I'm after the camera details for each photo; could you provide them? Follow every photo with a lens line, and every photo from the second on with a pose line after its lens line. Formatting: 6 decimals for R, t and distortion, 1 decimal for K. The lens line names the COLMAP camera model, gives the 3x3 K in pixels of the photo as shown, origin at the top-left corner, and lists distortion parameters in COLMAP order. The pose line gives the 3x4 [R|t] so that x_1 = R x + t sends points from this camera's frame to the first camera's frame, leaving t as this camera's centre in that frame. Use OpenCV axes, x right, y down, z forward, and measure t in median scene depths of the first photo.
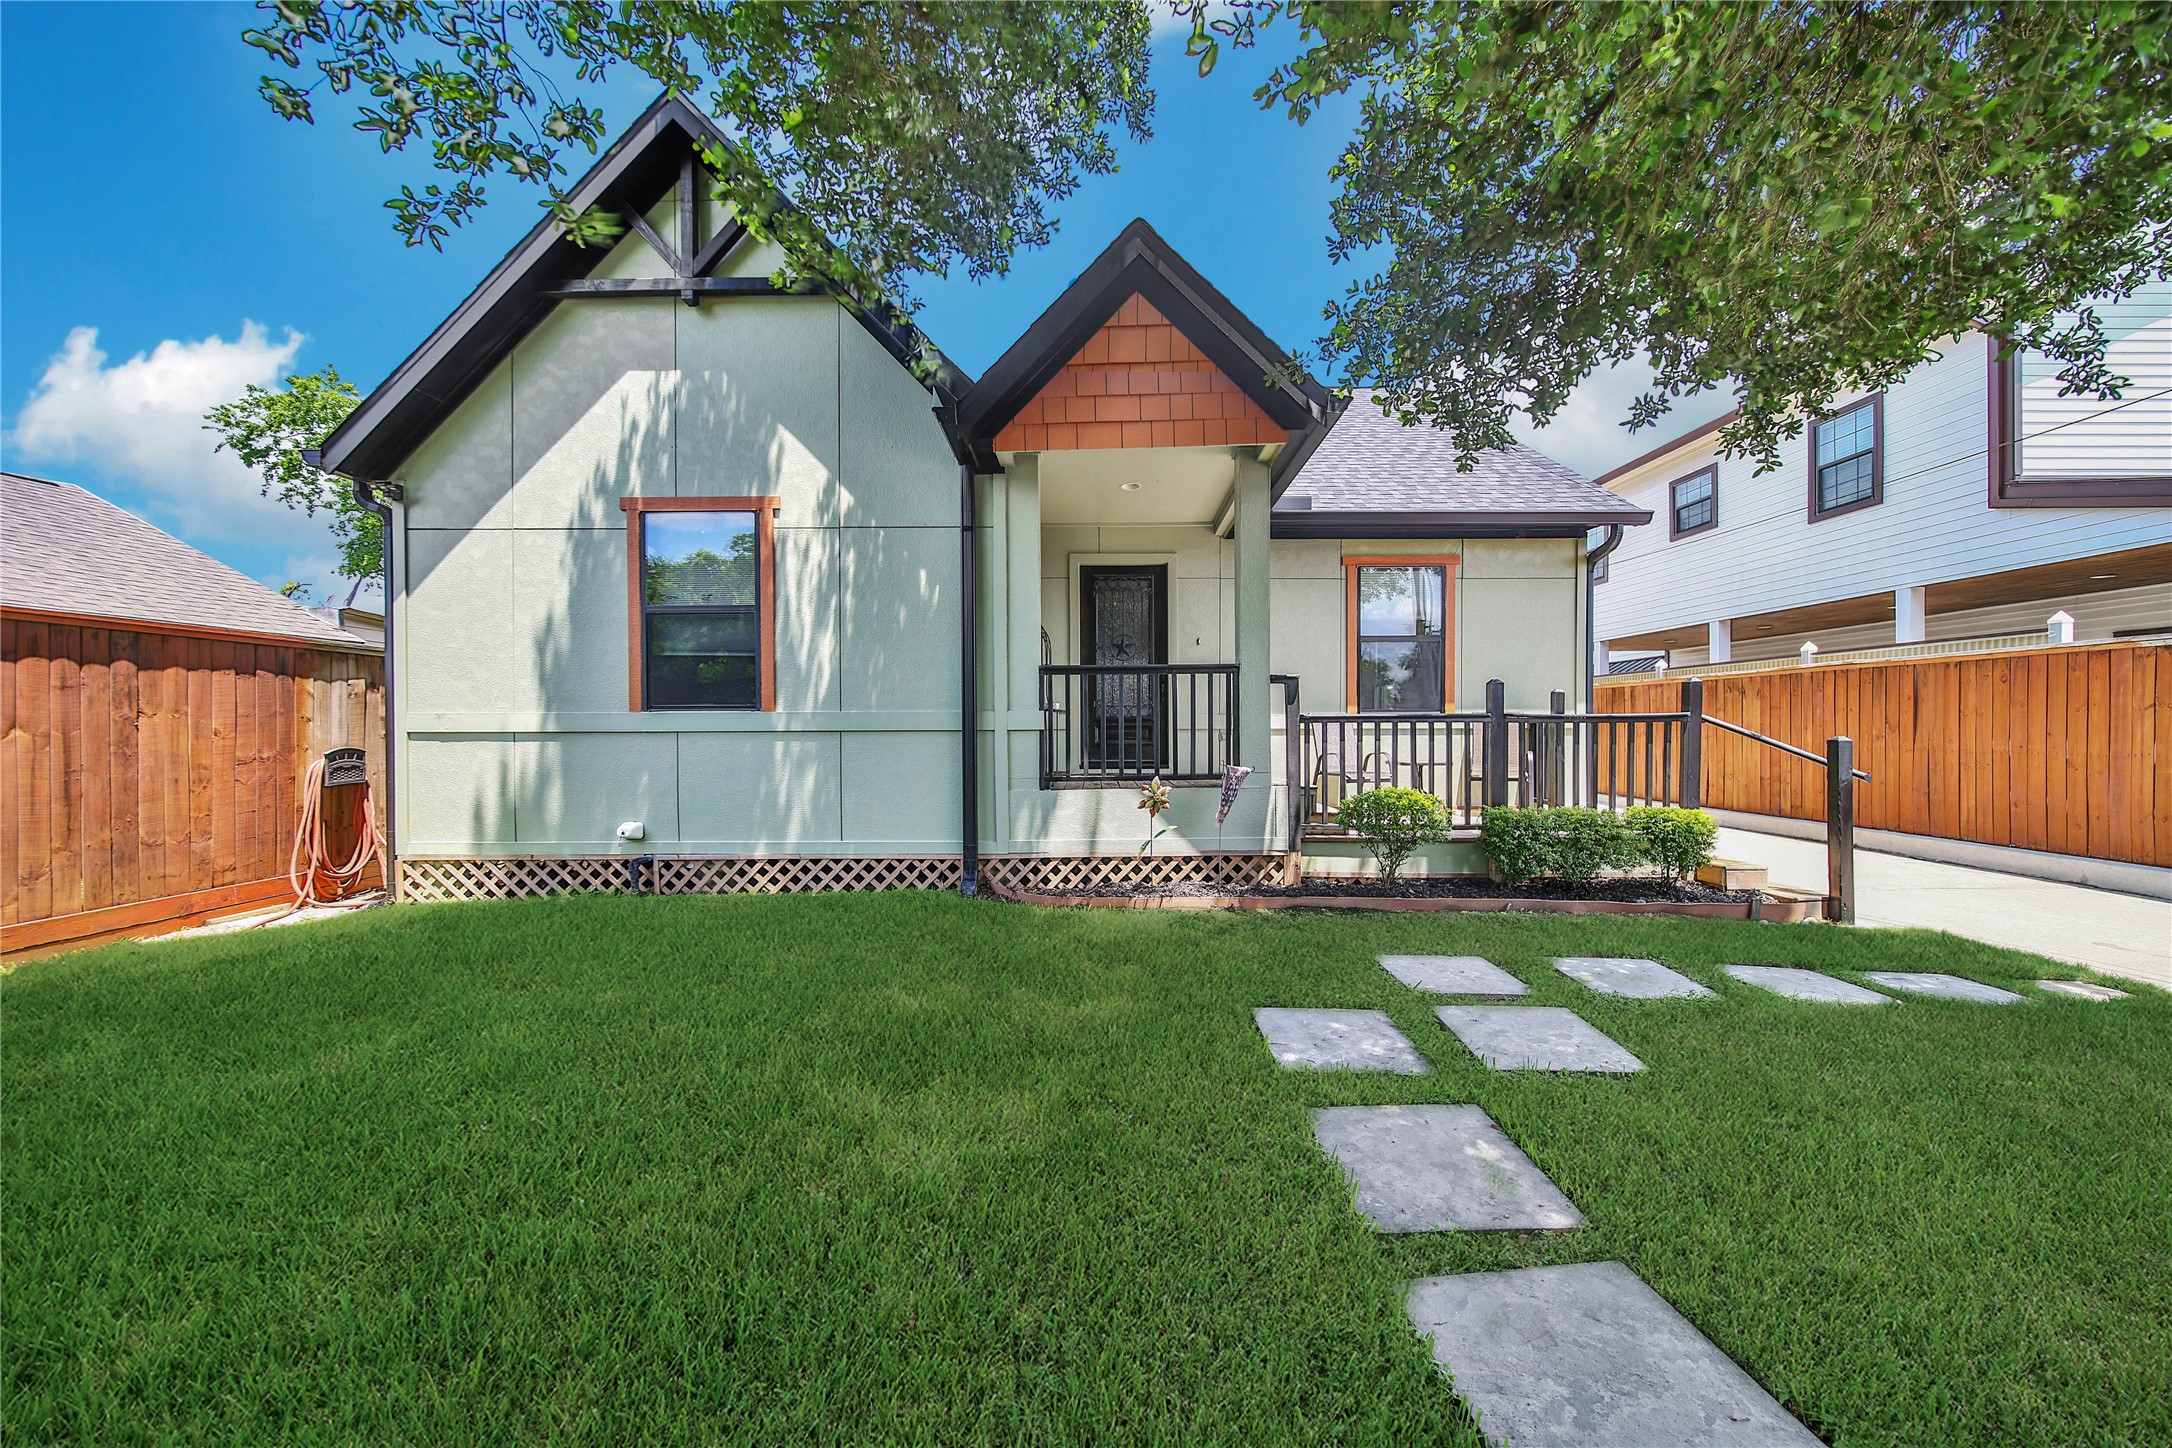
lens RADIAL K [[766.1, 0, 1086.1], [0, 766.1, 732.3], [0, 0, 1]] dist [0.001324, -0.000196]
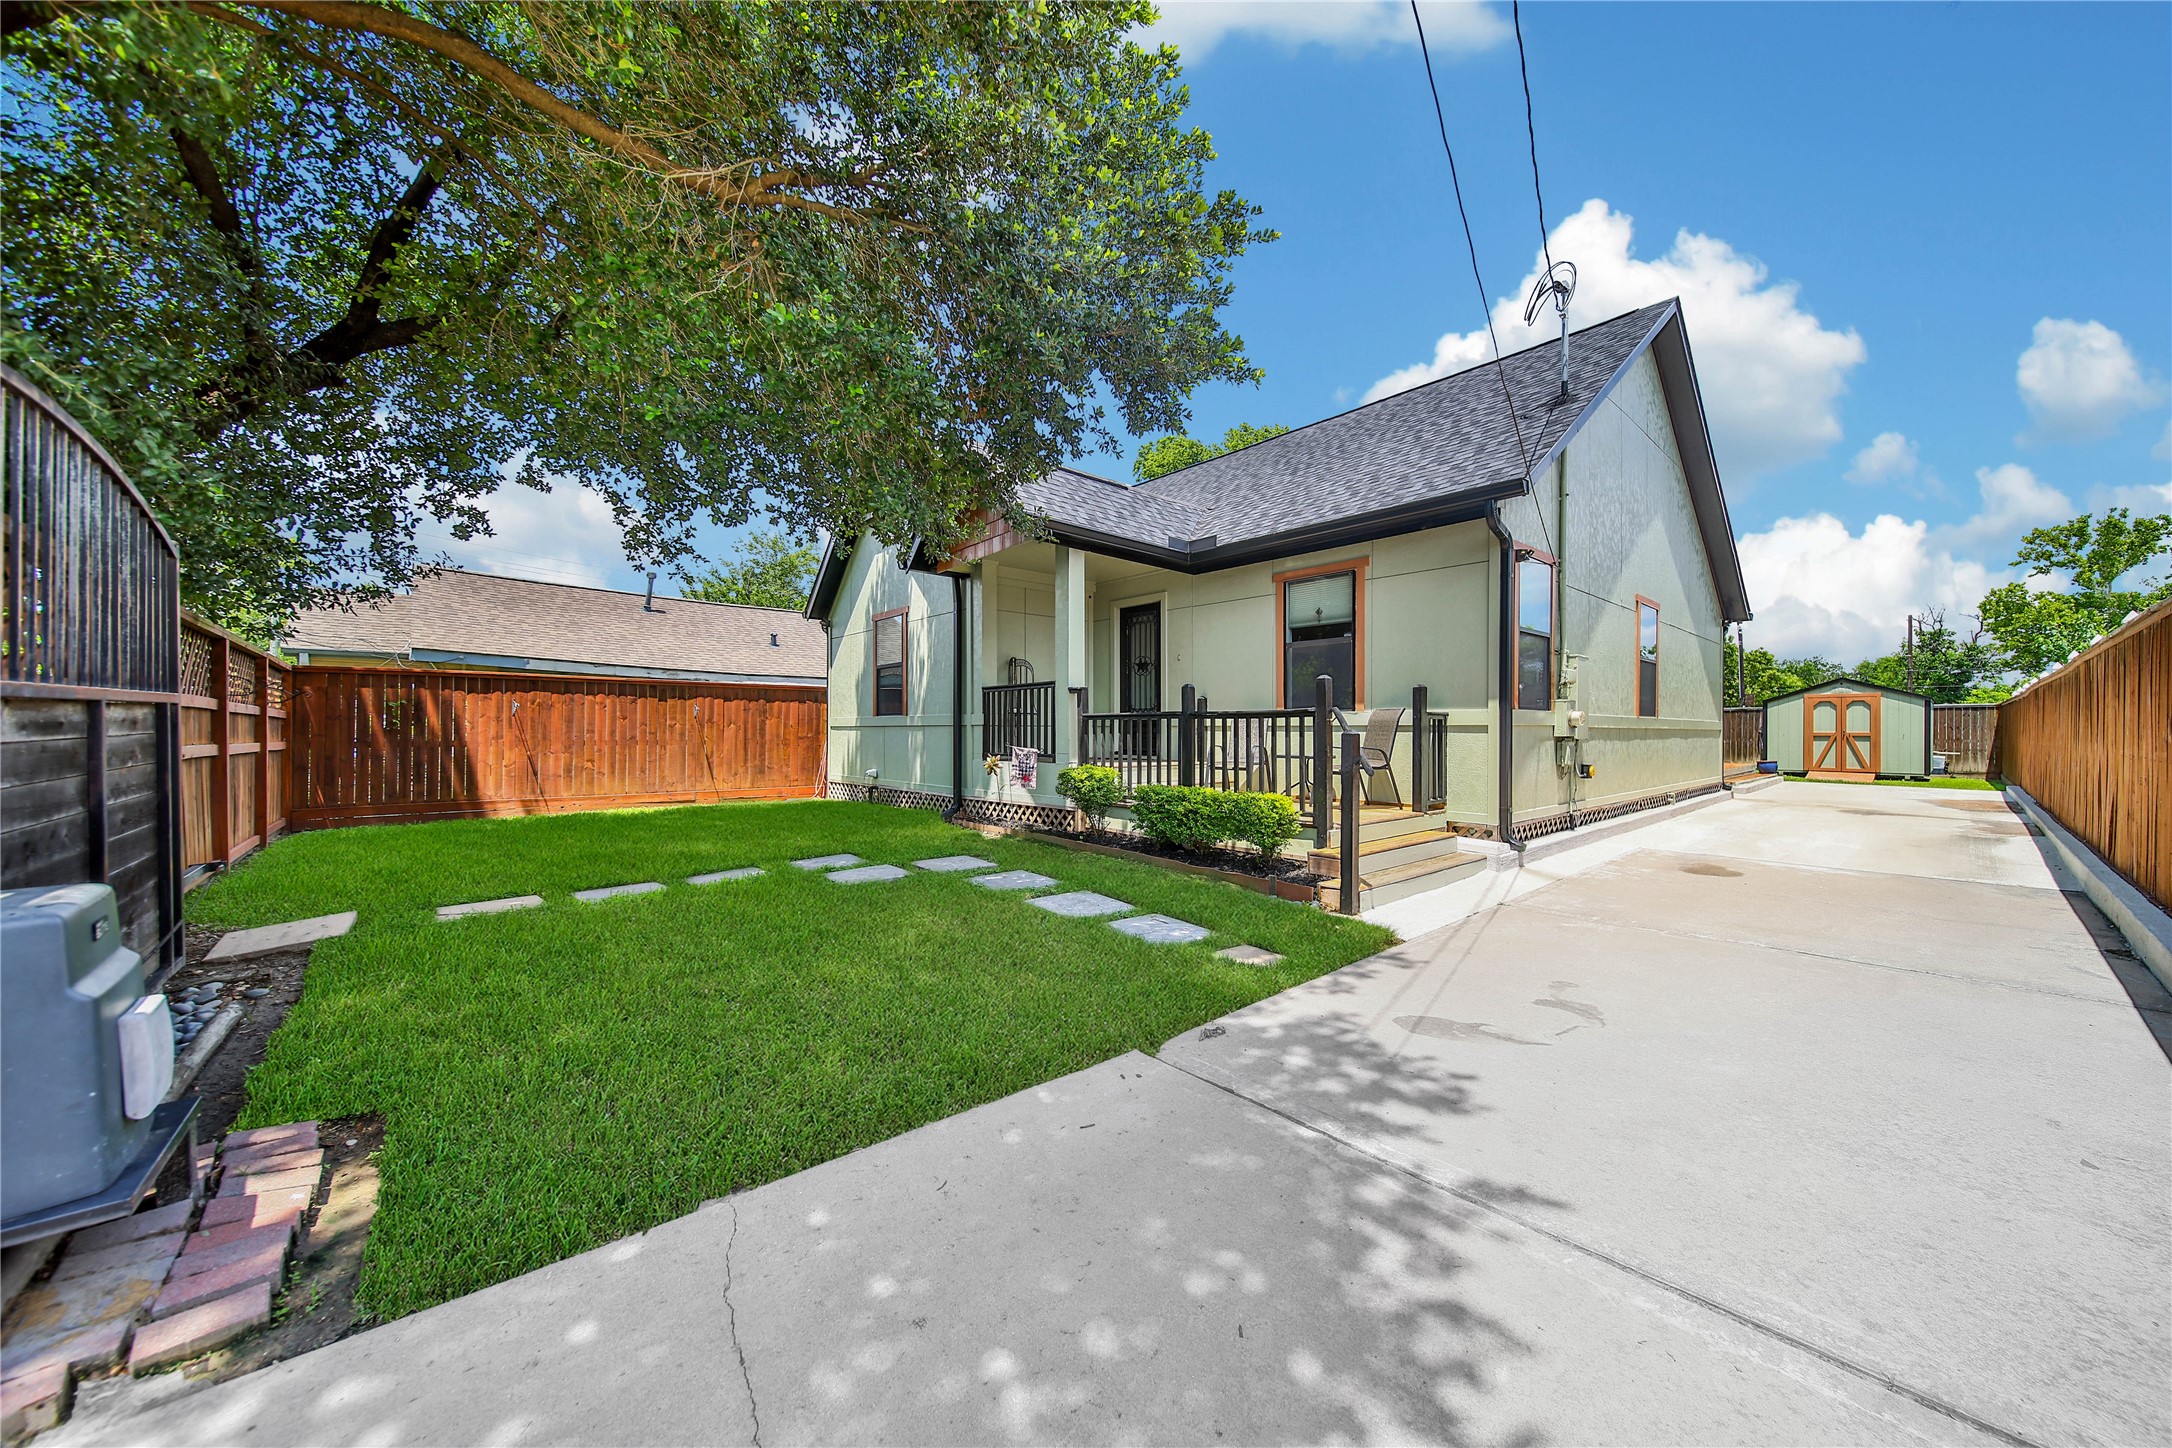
lens RADIAL K [[766.1, 0, 1086.1], [0, 766.1, 732.3], [0, 0, 1]] dist [0.001324, -0.000196]
pose [[0.661946, 0.009803, -0.749487, 1.353299], [-0.005329, 0.999951, 0.008373, -0.001999], [0.749532, -0.001548, 0.661966, 0.050406]]
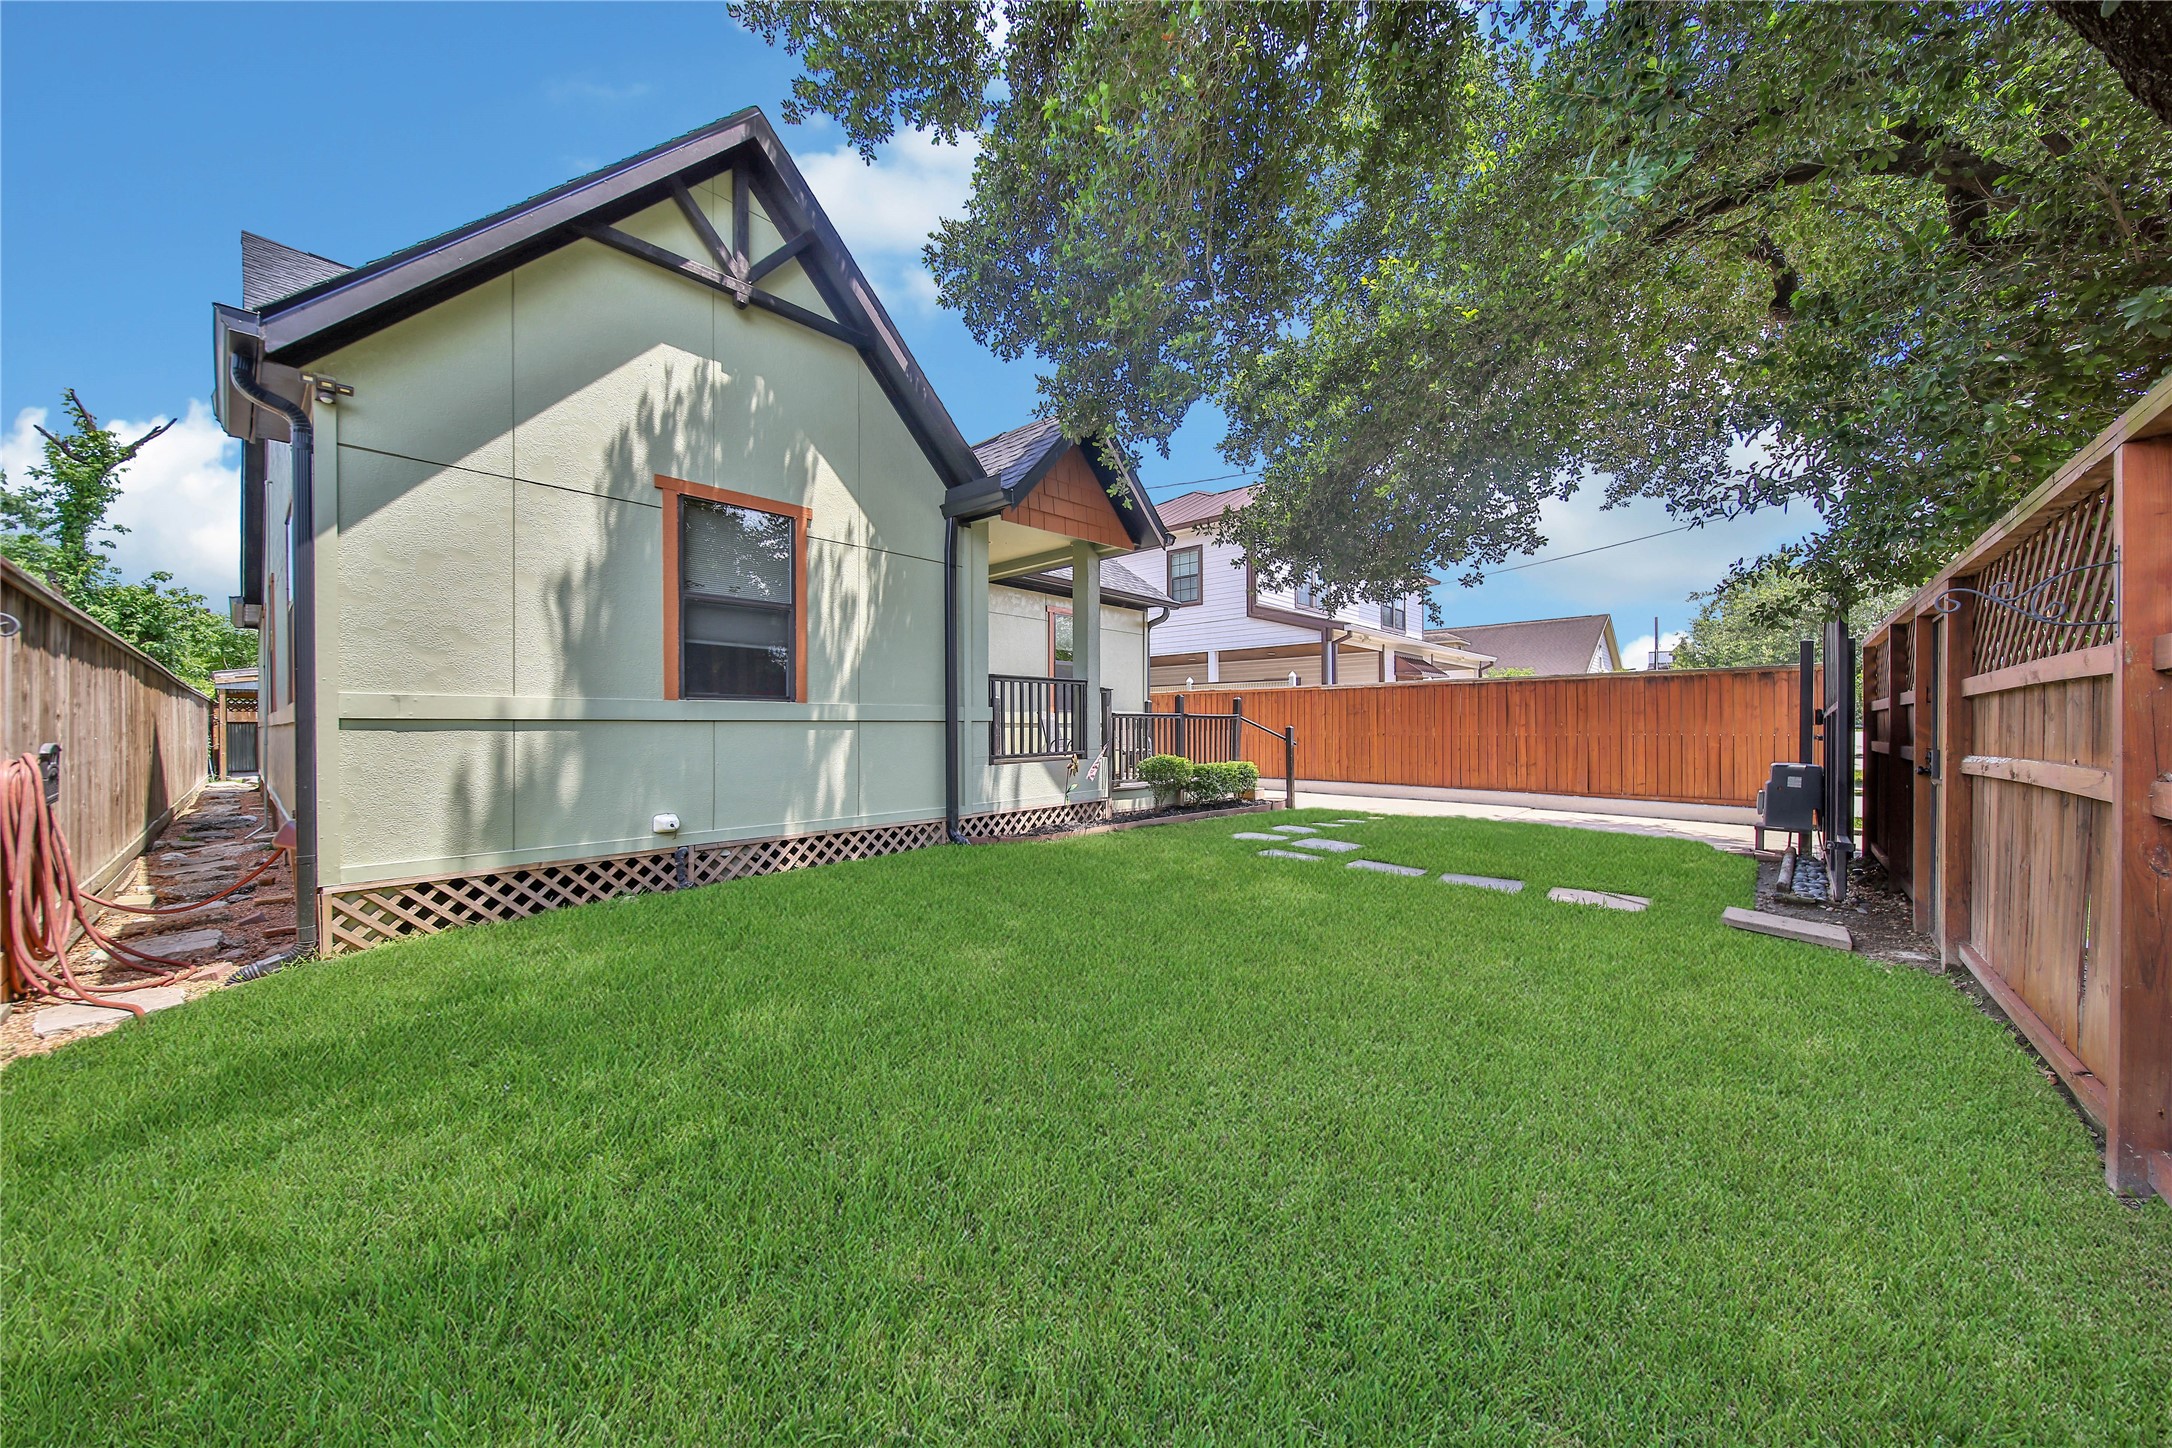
lens RADIAL K [[766.1, 0, 1086.1], [0, 766.1, 732.3], [0, 0, 1]] dist [0.001324, -0.000196]
pose [[0.659523, -0.002908, 0.751679, -0.964098], [0.004072, 0.999992, 0.000296, 0.016061], [-0.751673, 0.002866, 0.659530, -0.026462]]
